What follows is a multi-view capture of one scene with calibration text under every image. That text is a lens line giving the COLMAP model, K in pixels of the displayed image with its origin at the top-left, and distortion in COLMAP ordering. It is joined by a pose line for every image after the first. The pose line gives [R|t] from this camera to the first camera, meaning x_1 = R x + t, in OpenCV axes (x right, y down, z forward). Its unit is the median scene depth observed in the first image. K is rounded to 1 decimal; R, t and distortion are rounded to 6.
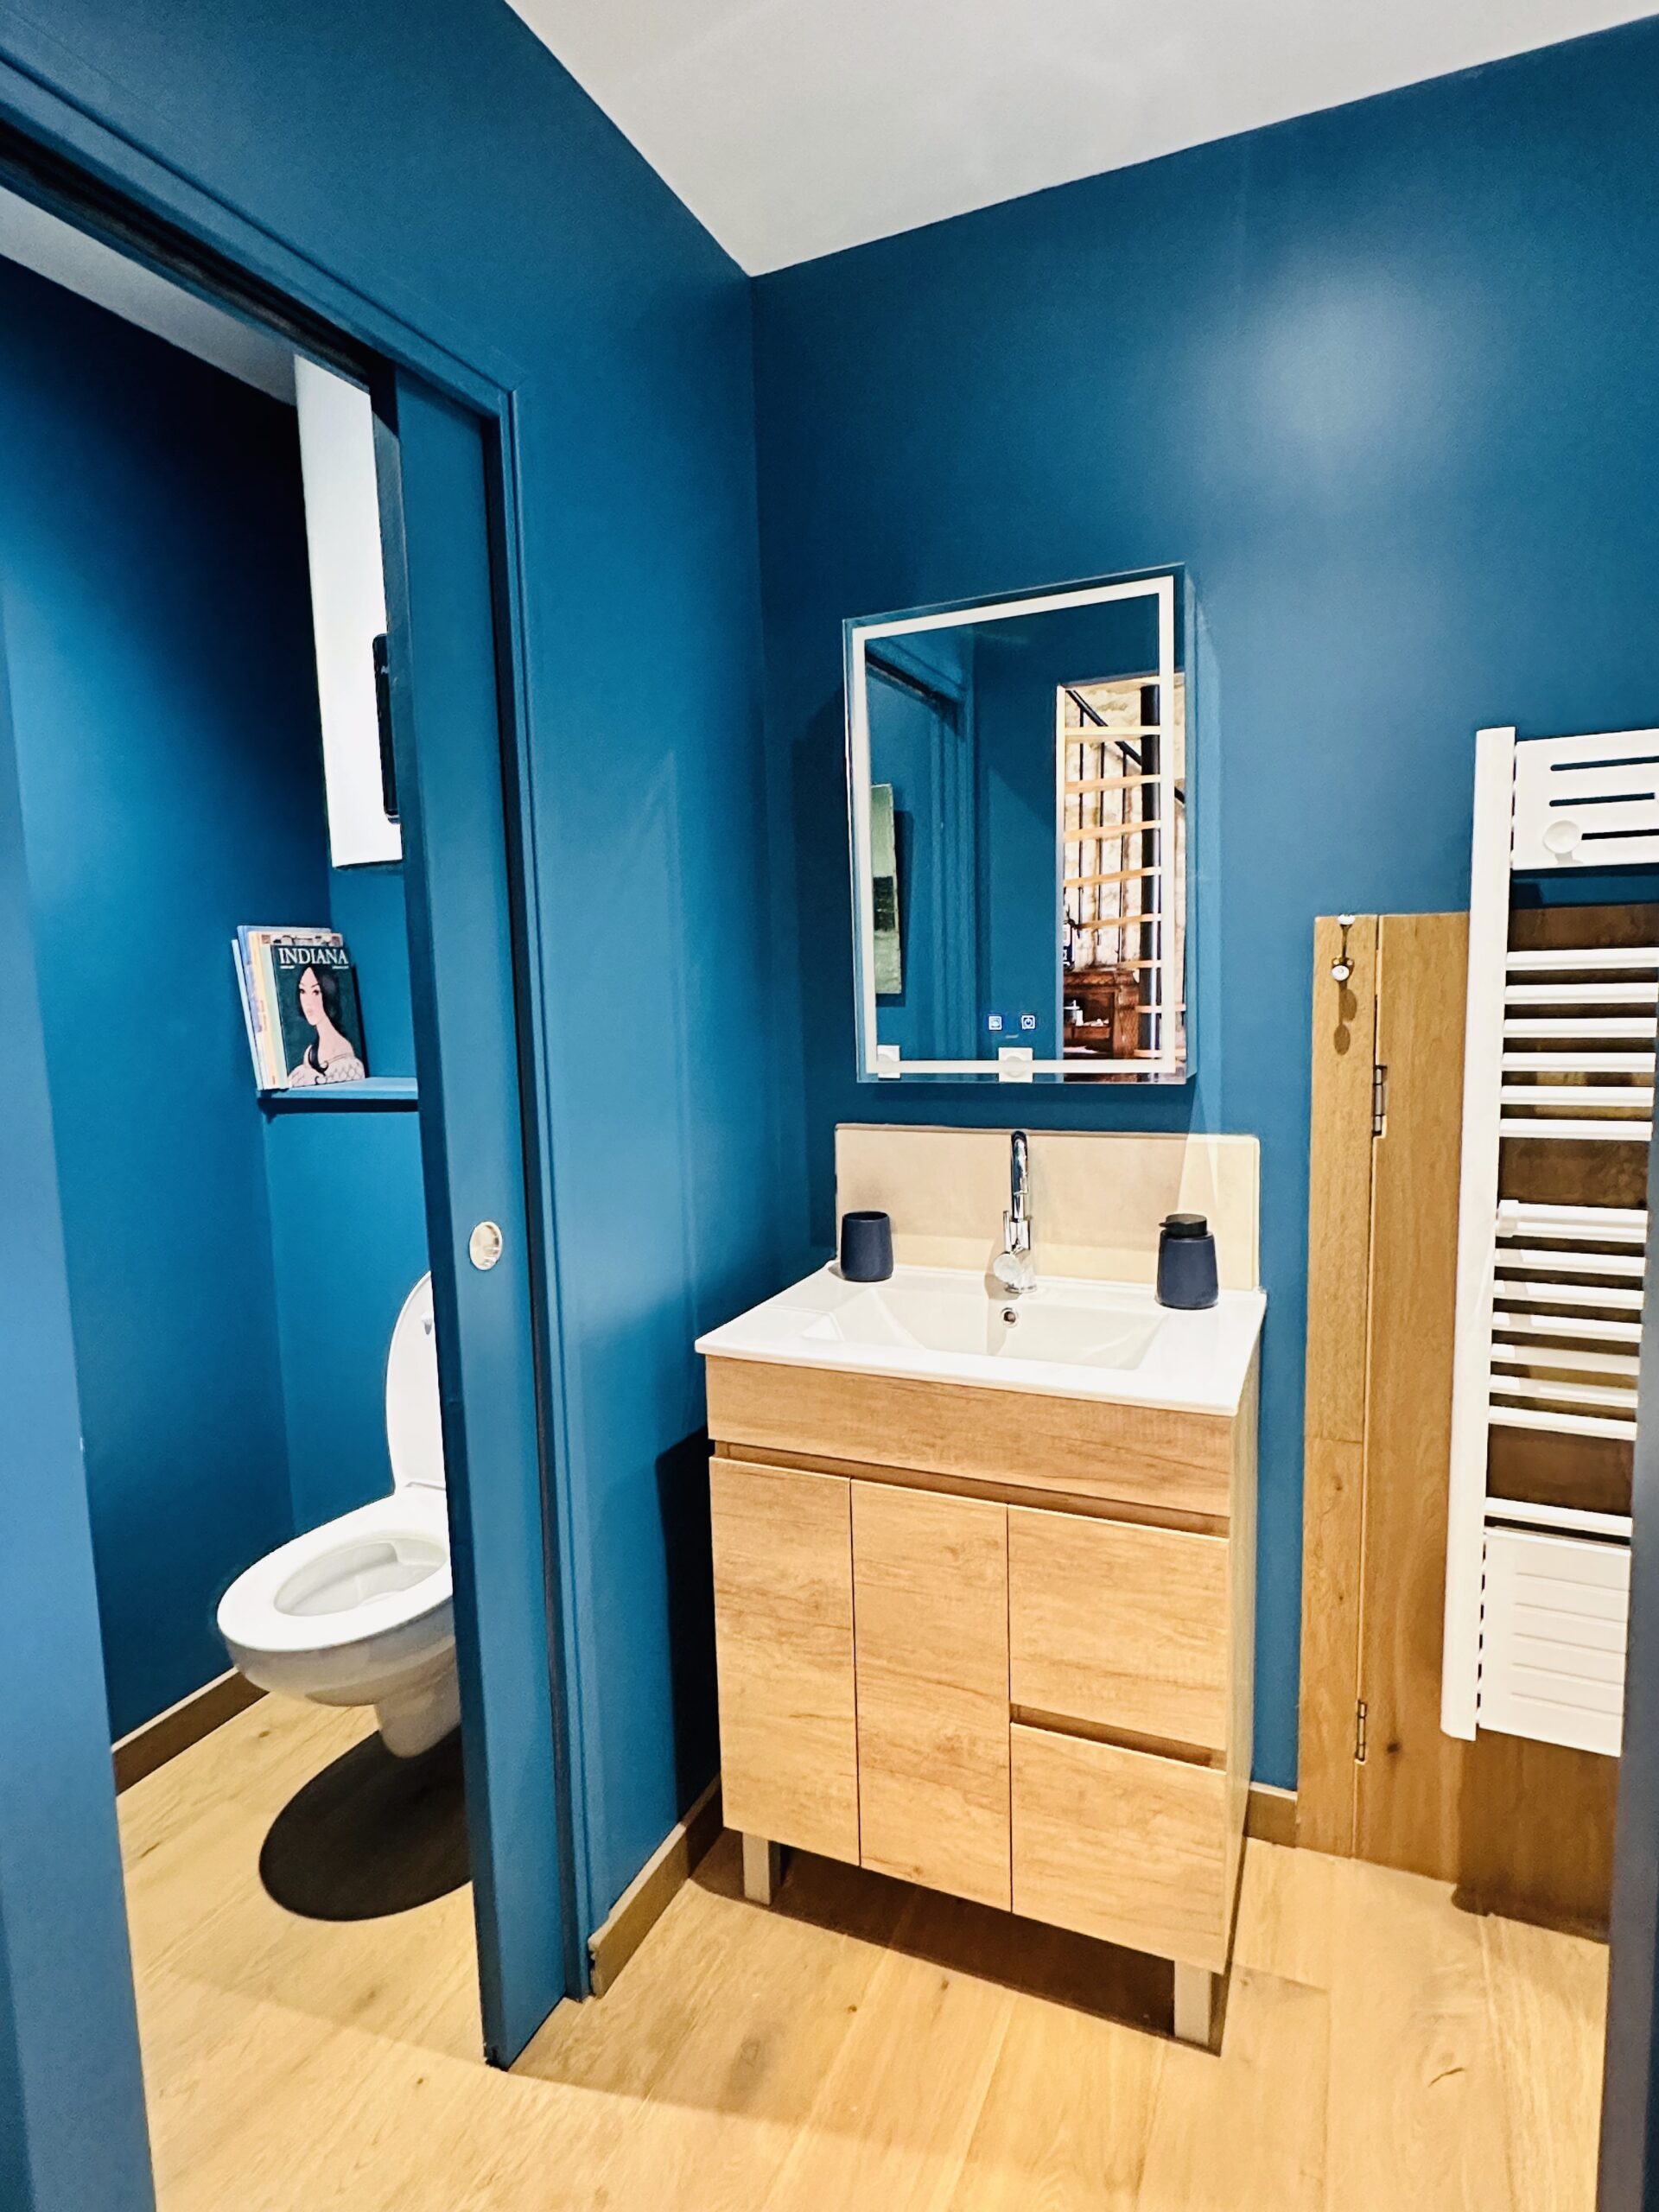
lens RADIAL K [[1209.3, 0, 820.4], [0, 1209.3, 1105.0], [0, 0, 1]] dist [-0.012898, 0.006411]
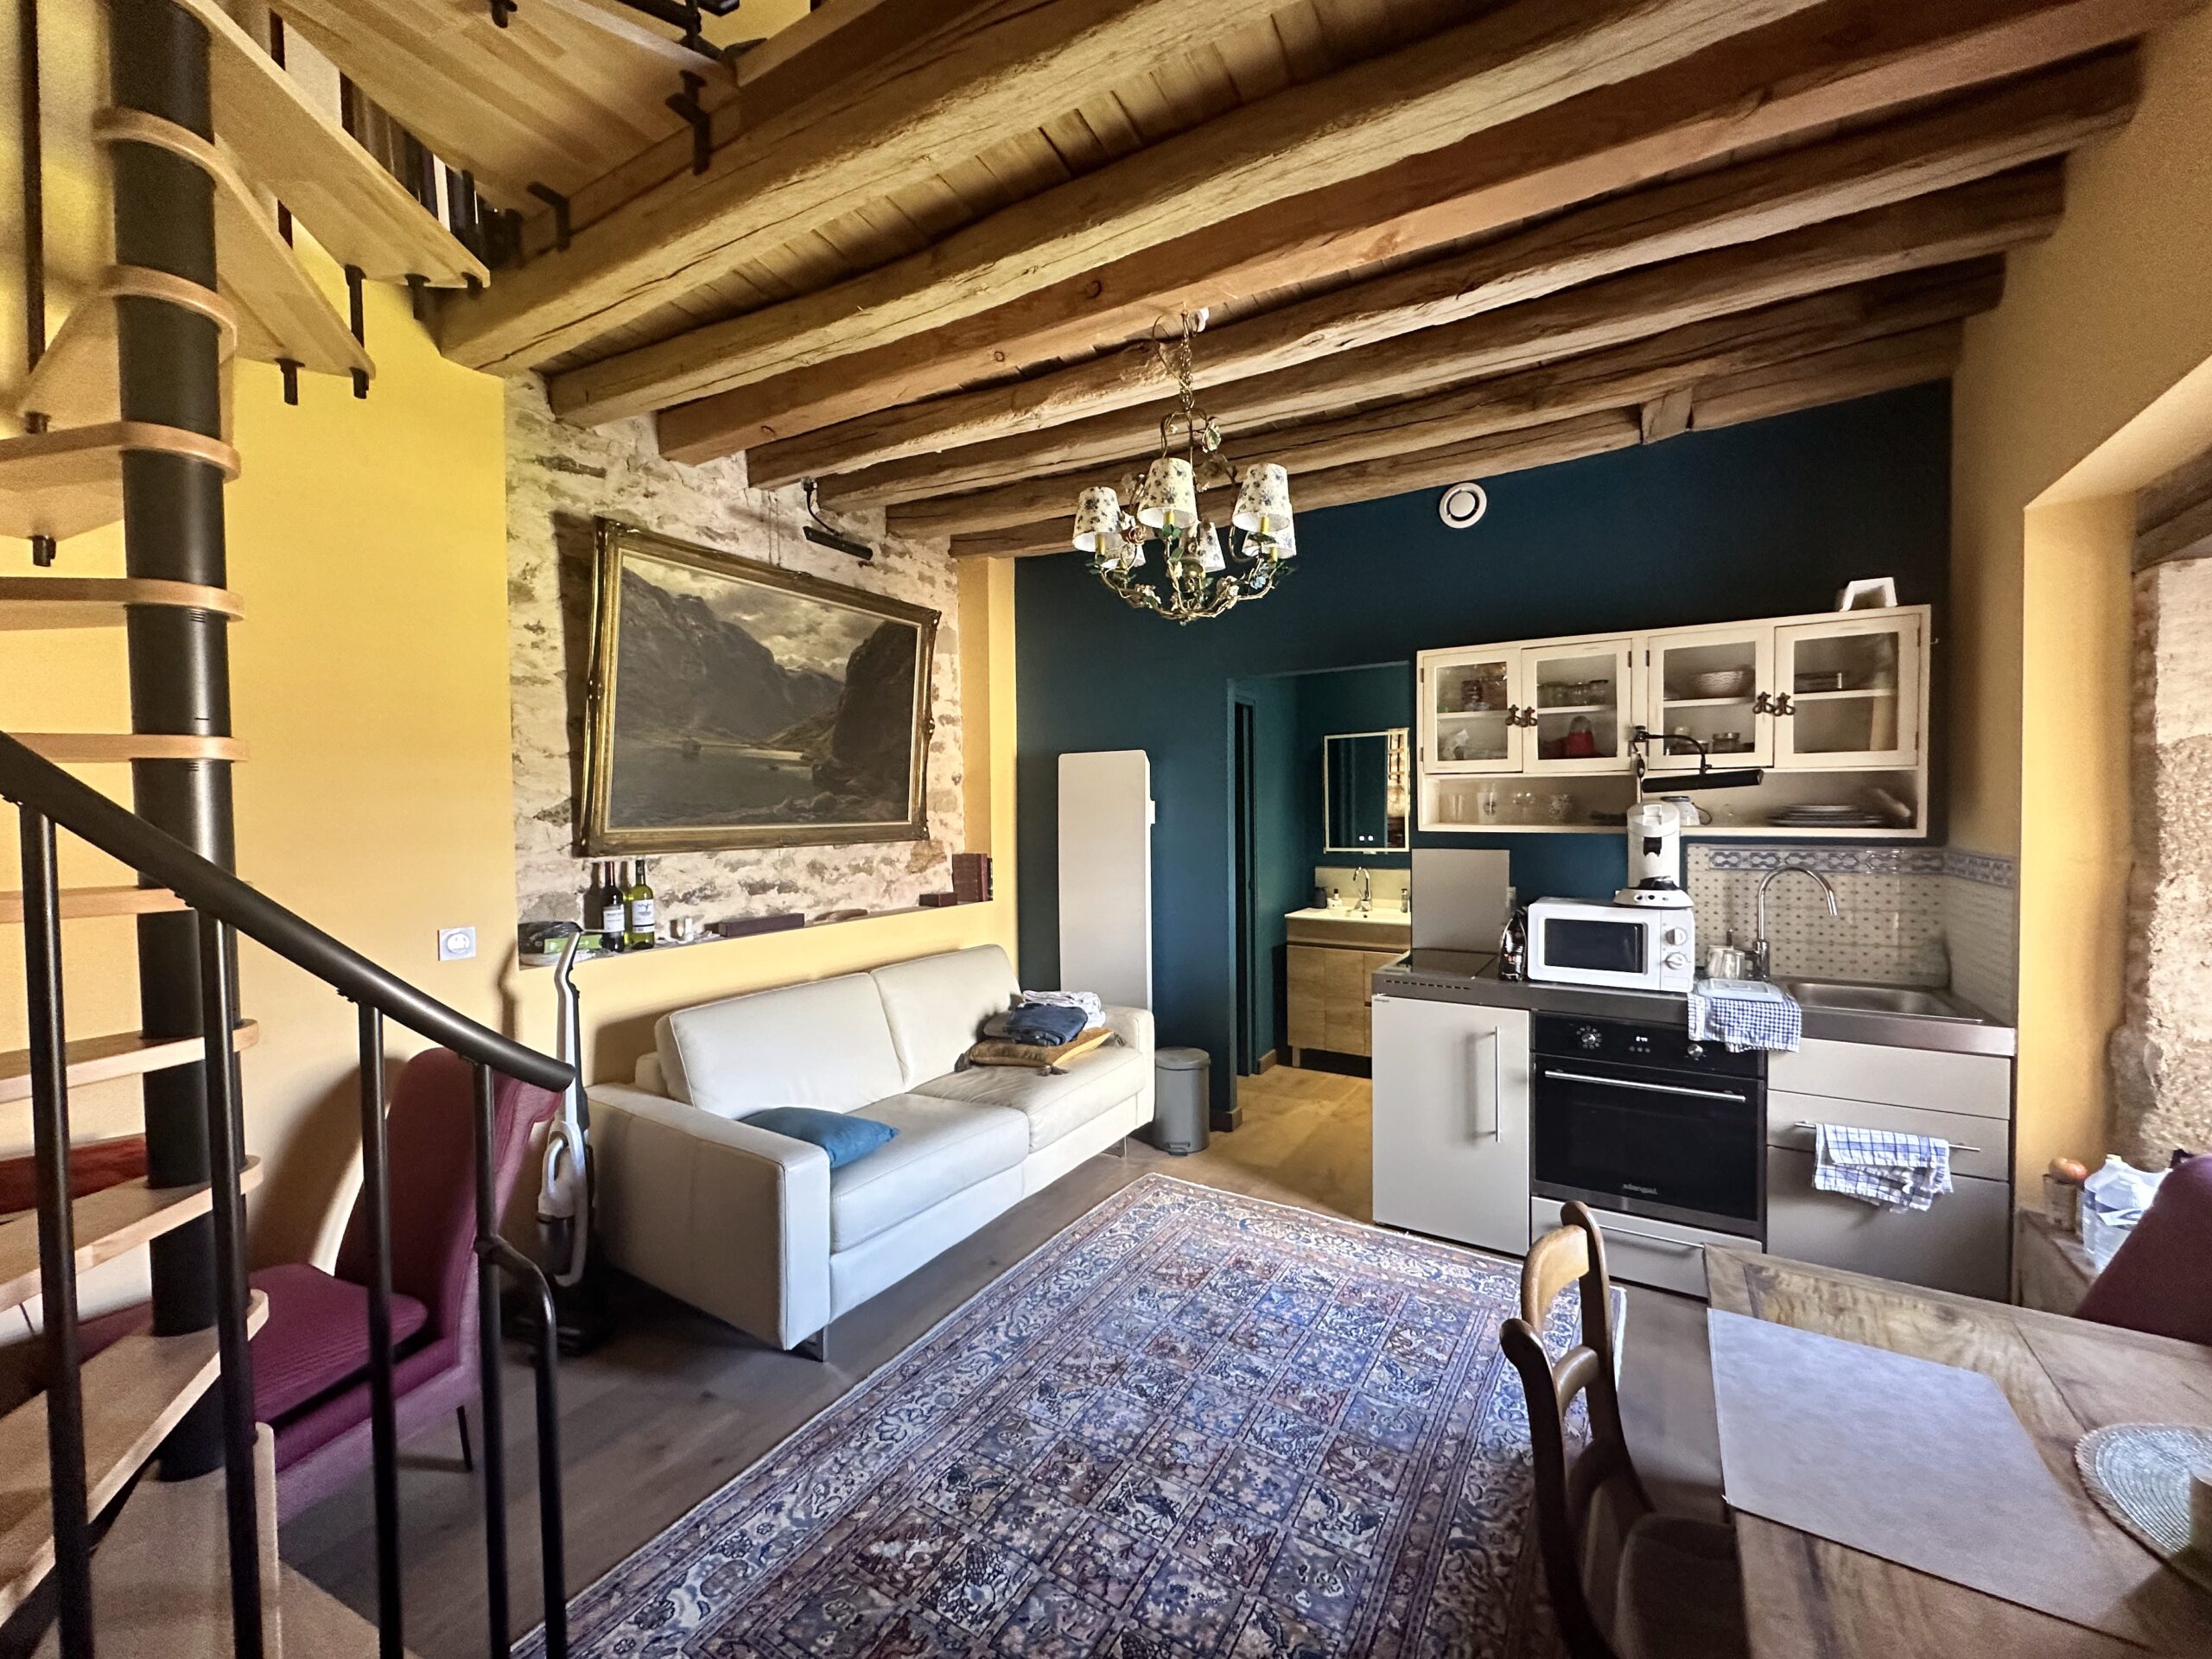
lens RADIAL K [[891.7, 0, 1115.2], [0, 891.7, 819.7], [0, 0, 1]] dist [-0.000055, -0.000001]
pose [[0.992728, 0.017455, -0.119106, -0.315396], [-0.026195, 0.997045, -0.072215, 0.107739], [0.117494, 0.074810, 0.990252, -2.027559]]
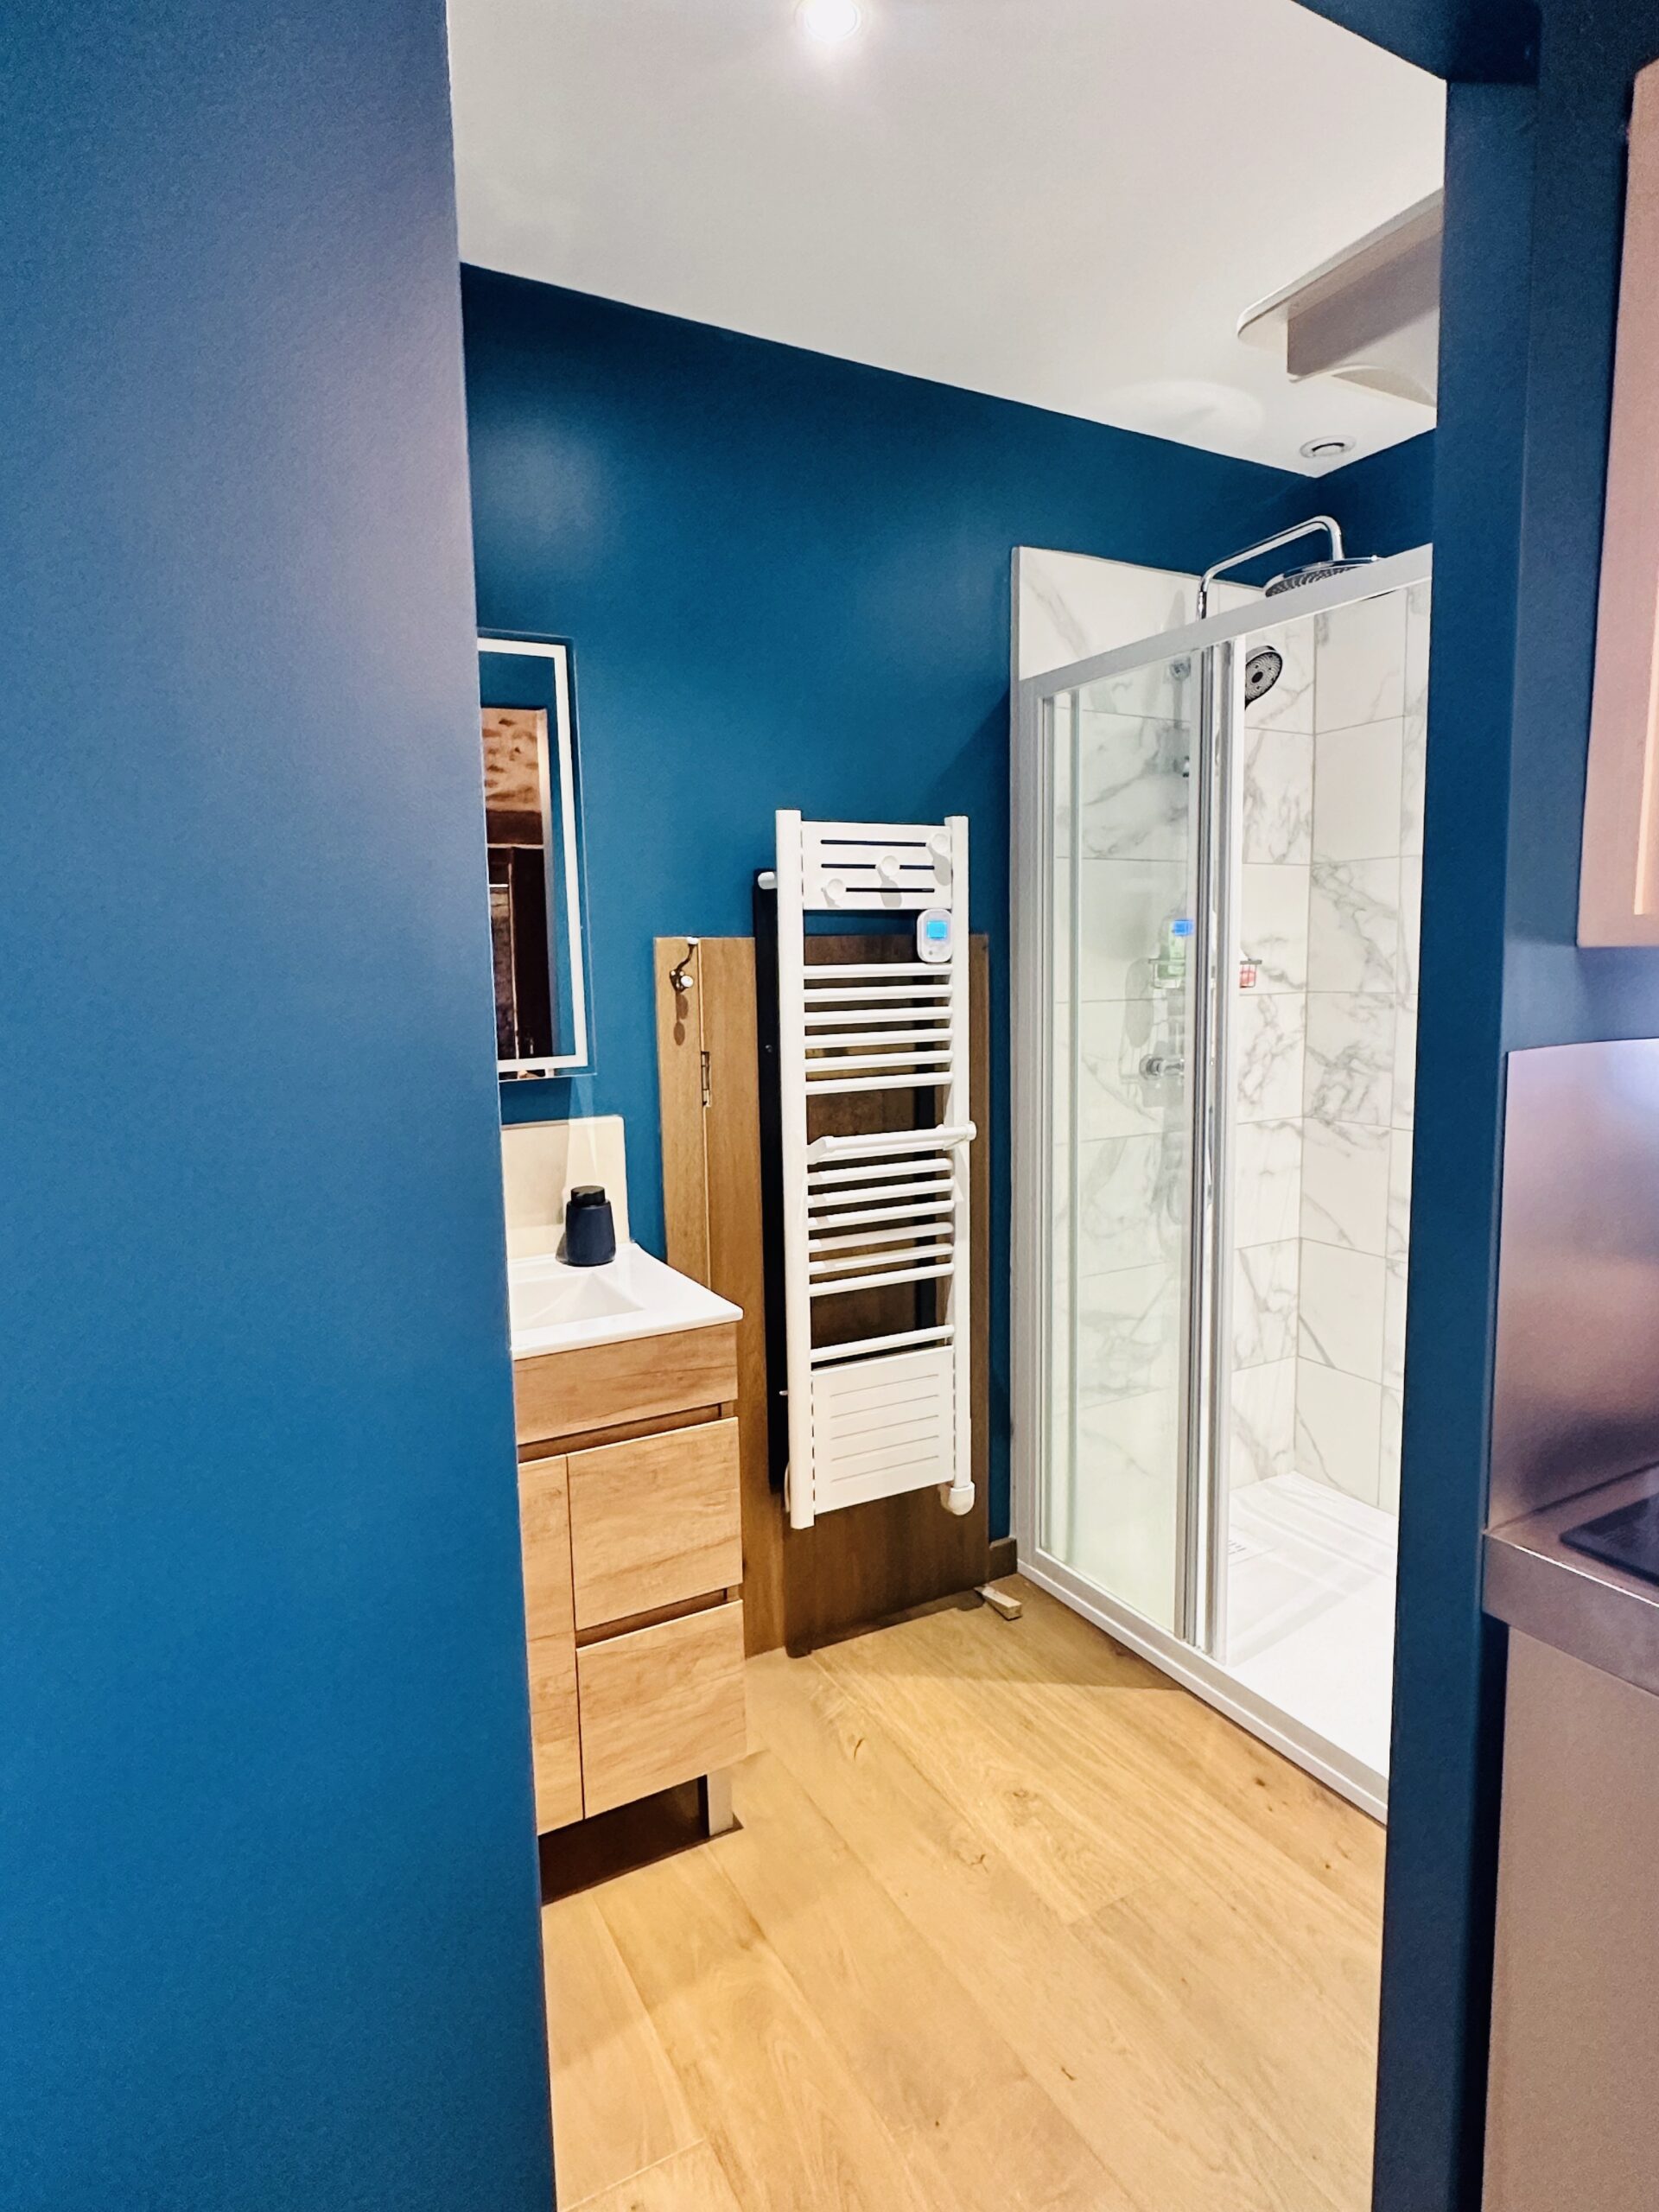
lens RADIAL K [[1209.3, 0, 833.5], [0, 1209.3, 1099.8], [0, 0, 1]] dist [-0.012898, 0.006411]
pose [[0.598536, -0.076747, 0.797411, -0.513947], [0.089147, 0.995599, 0.028907, -0.006060], [-0.796120, 0.053785, 0.602744, 0.099615]]
